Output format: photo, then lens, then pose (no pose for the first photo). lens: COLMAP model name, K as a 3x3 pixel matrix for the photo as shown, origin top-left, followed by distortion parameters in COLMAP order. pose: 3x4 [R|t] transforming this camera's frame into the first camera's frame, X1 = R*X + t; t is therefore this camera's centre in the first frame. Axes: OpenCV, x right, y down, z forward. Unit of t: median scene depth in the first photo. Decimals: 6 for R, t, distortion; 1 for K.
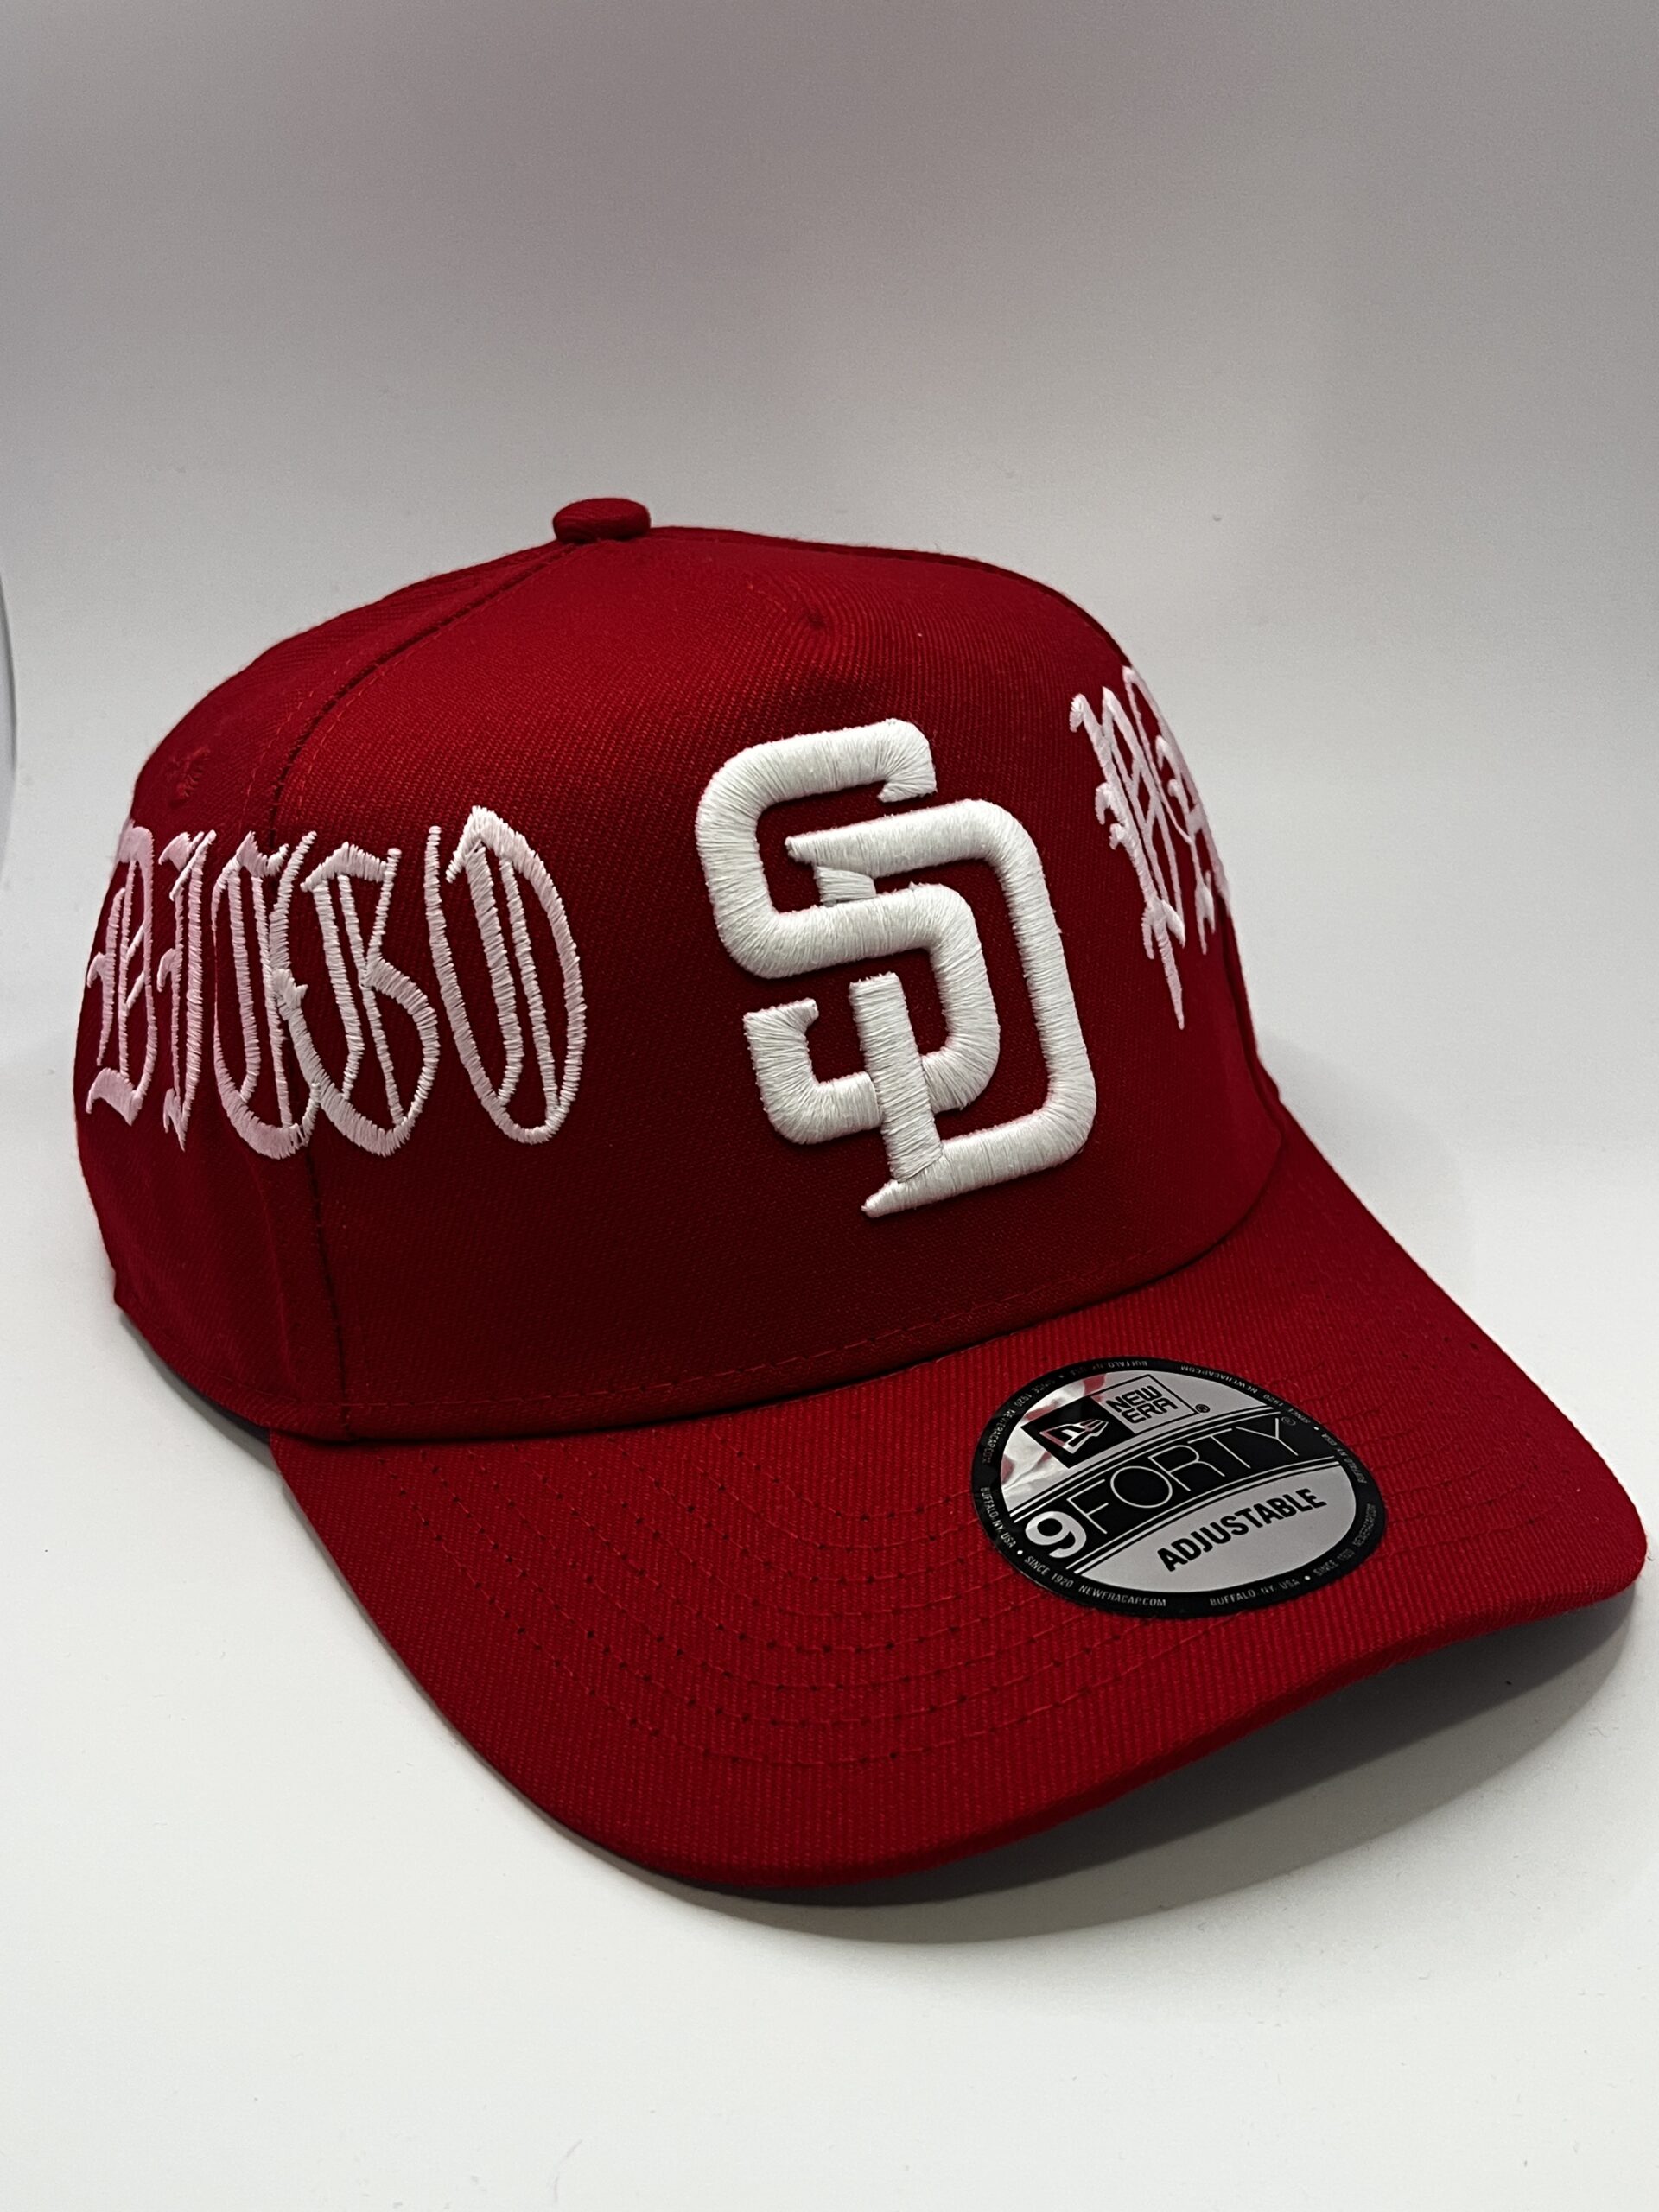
lens RADIAL K [[2256.7, 0, 824.7], [0, 2256.7, 1099.0], [0, 0, 1]] dist [0.081590, 0.000000]
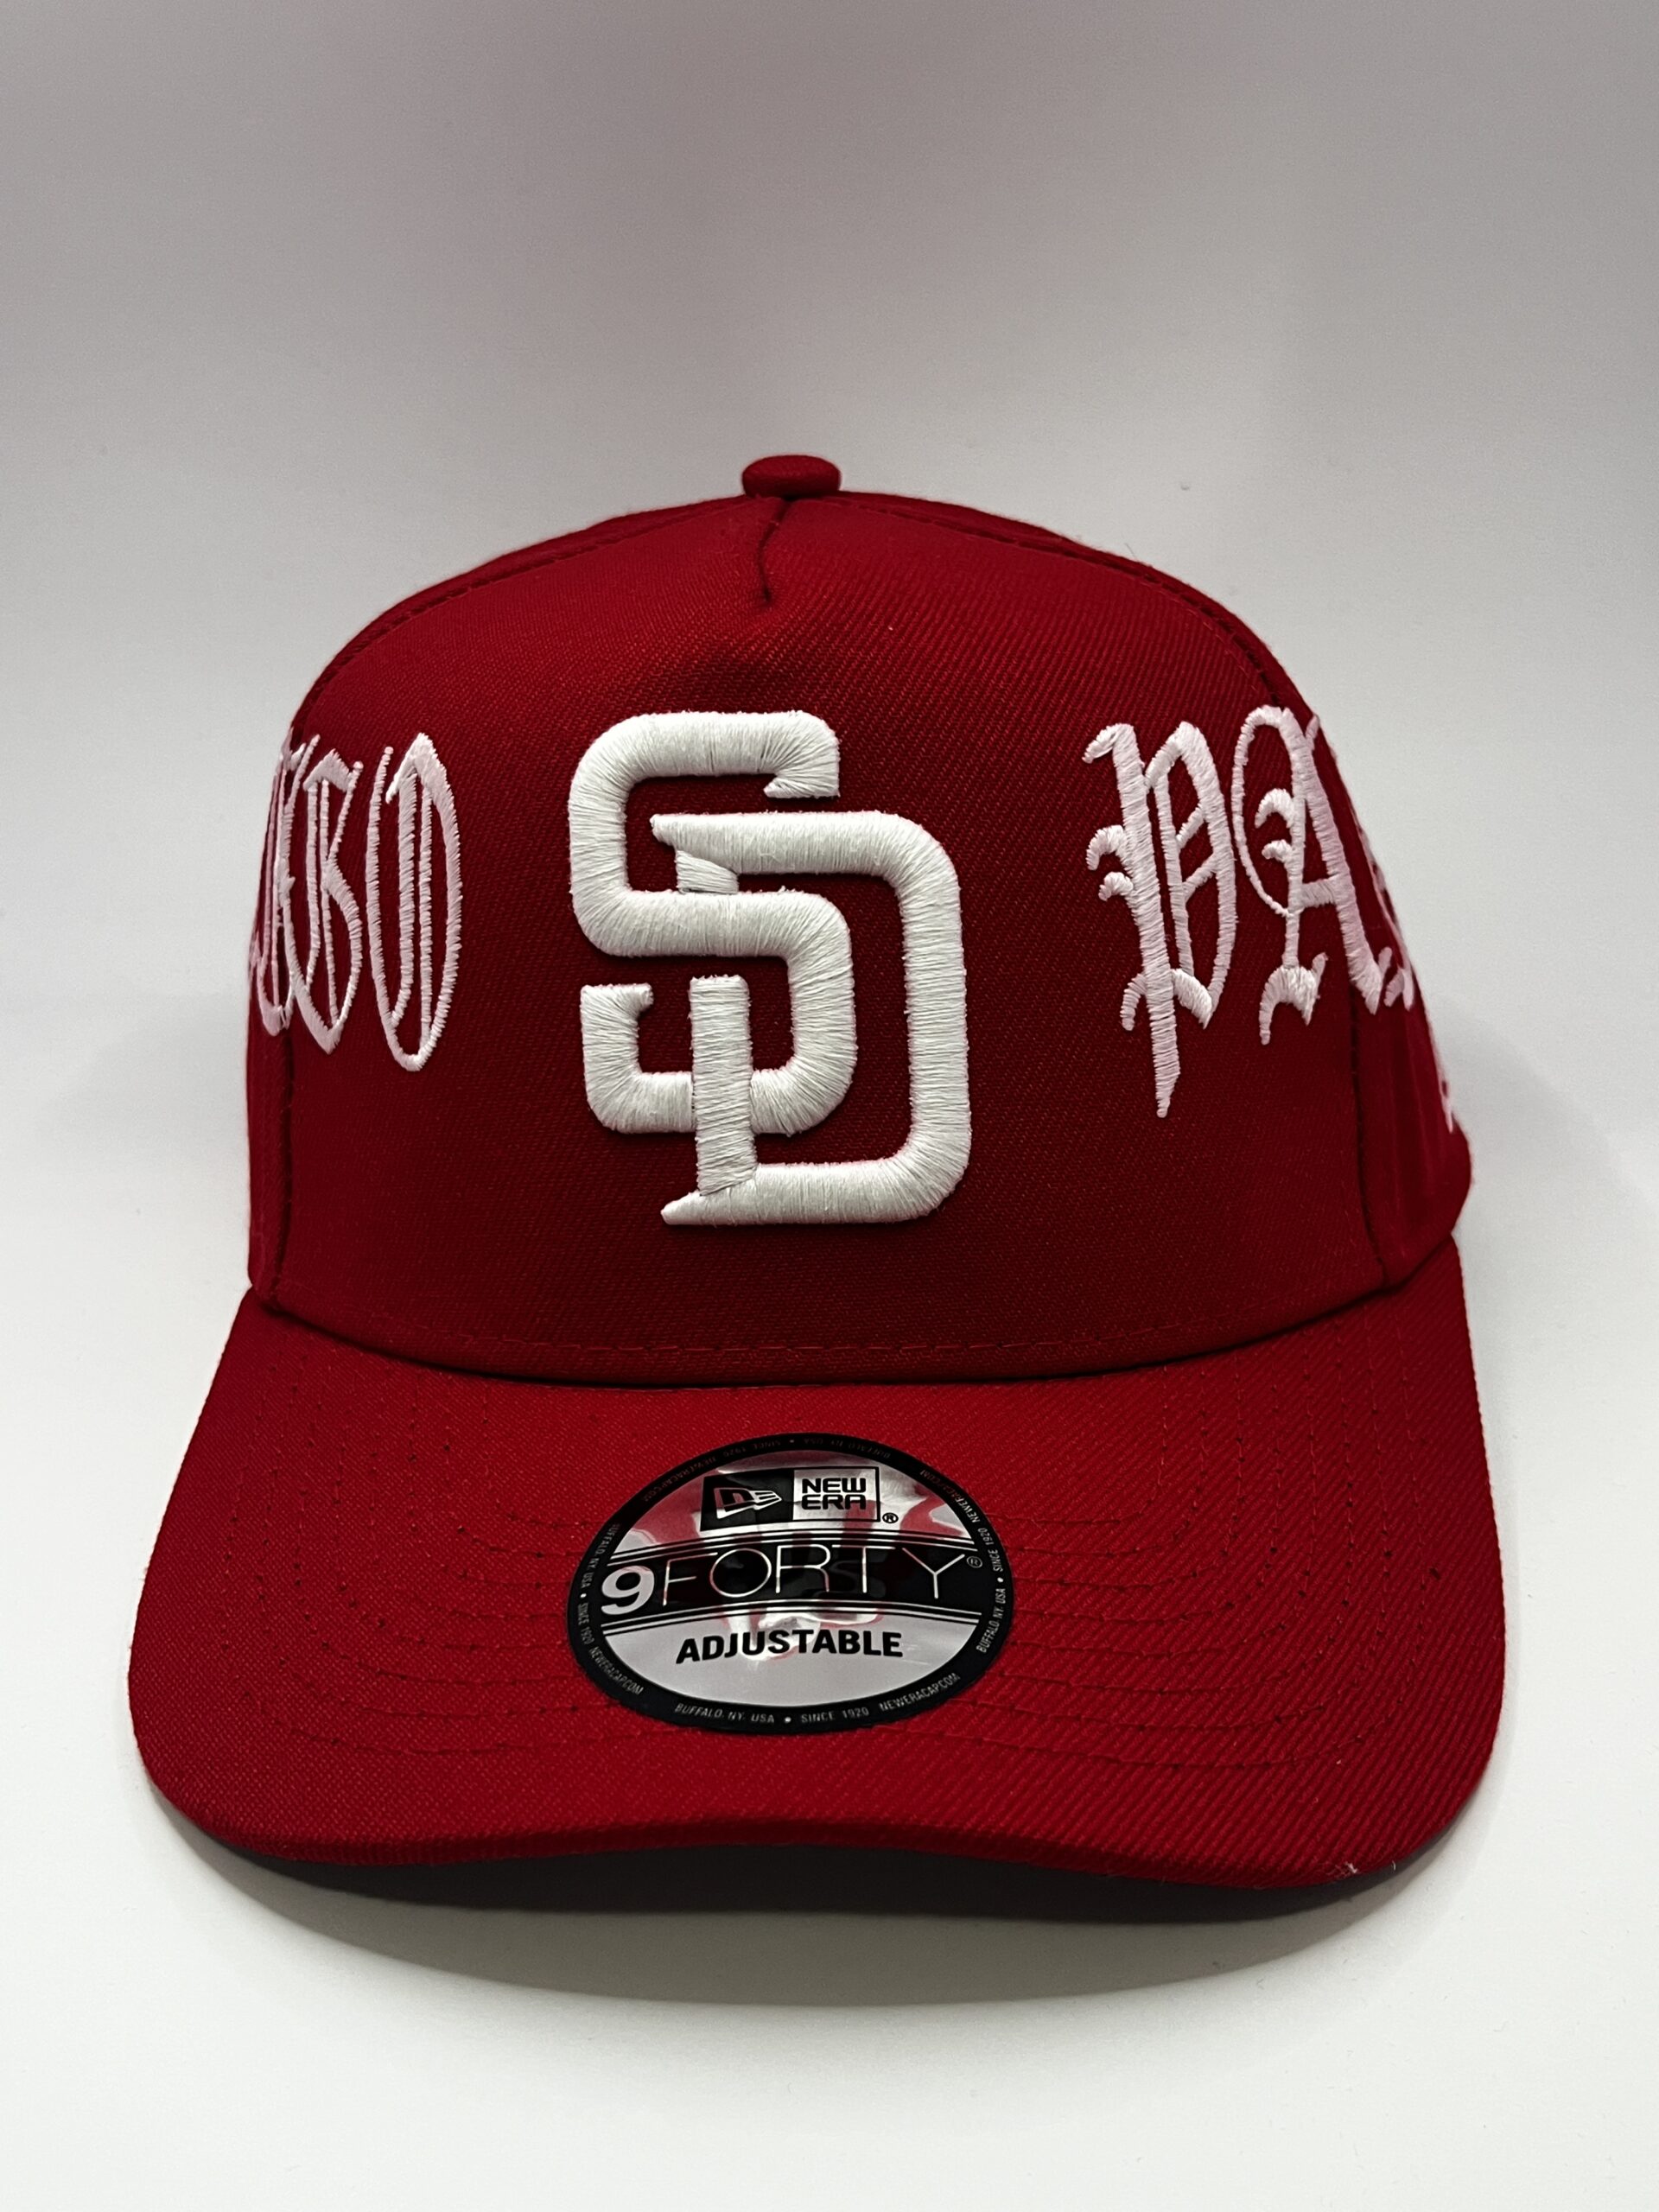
lens RADIAL K [[2256.7, 0, 838.0], [0, 2256.7, 1108.1], [0, 0, 1]] dist [0.081590, 0.000000]
pose [[0.862770, 0.227148, -0.451699, 0.501989], [-0.218601, 0.973166, 0.071839, -0.078887], [0.455897, 0.036761, 0.889273, 0.183157]]
